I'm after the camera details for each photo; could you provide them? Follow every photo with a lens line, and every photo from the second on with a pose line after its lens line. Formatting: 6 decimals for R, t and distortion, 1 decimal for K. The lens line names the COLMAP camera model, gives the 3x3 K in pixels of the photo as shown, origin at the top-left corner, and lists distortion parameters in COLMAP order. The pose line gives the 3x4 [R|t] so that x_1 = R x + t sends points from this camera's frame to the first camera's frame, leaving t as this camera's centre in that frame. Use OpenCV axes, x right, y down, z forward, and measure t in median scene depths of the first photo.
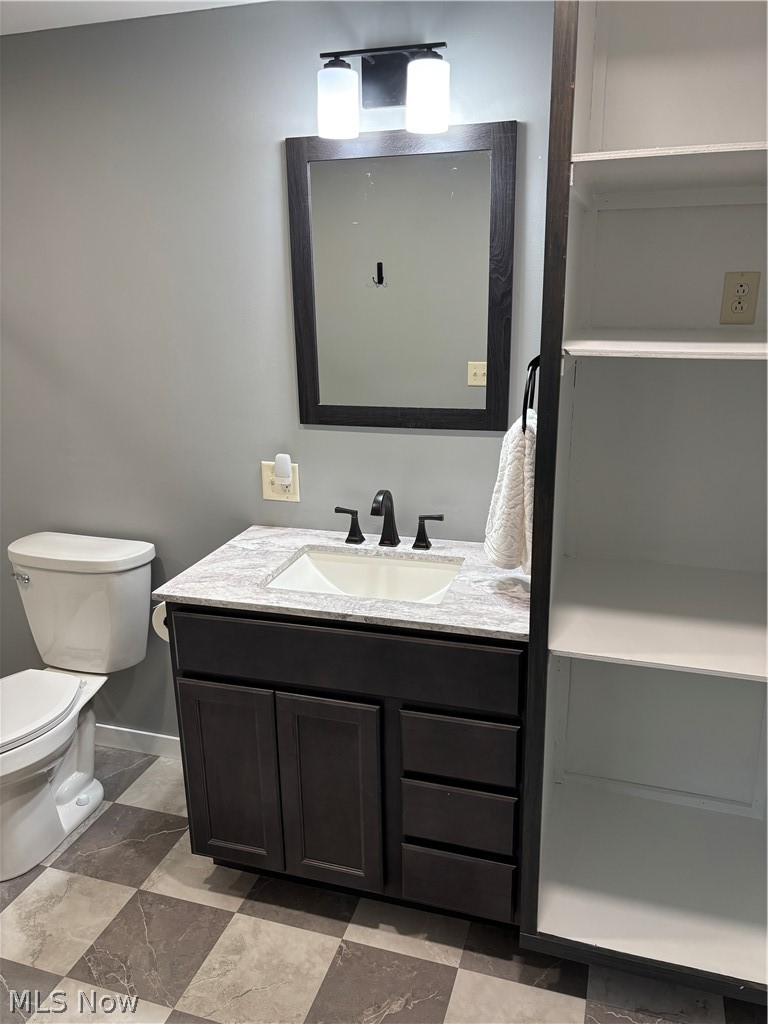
lens RADIAL K [[775.6, 0, 386.3], [0, 775.6, 511.5], [0, 0, 1]] dist [0.045764, -0.063621]
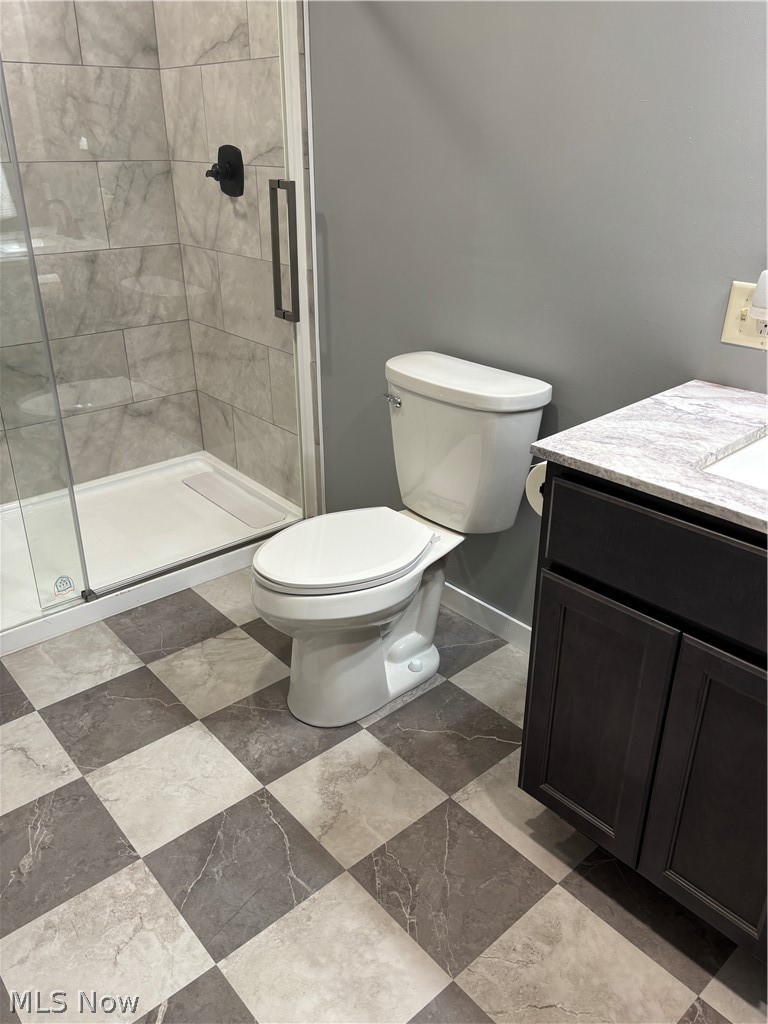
lens RADIAL K [[775.6, 0, 379.6], [0, 775.6, 510.8], [0, 0, 1]] dist [0.045764, -0.063621]
pose [[0.856265, 0.234183, -0.460400, -0.072645], [-0.154874, 0.966710, 0.203680, 0.035855], [0.492771, -0.103100, 0.864029, 0.284568]]
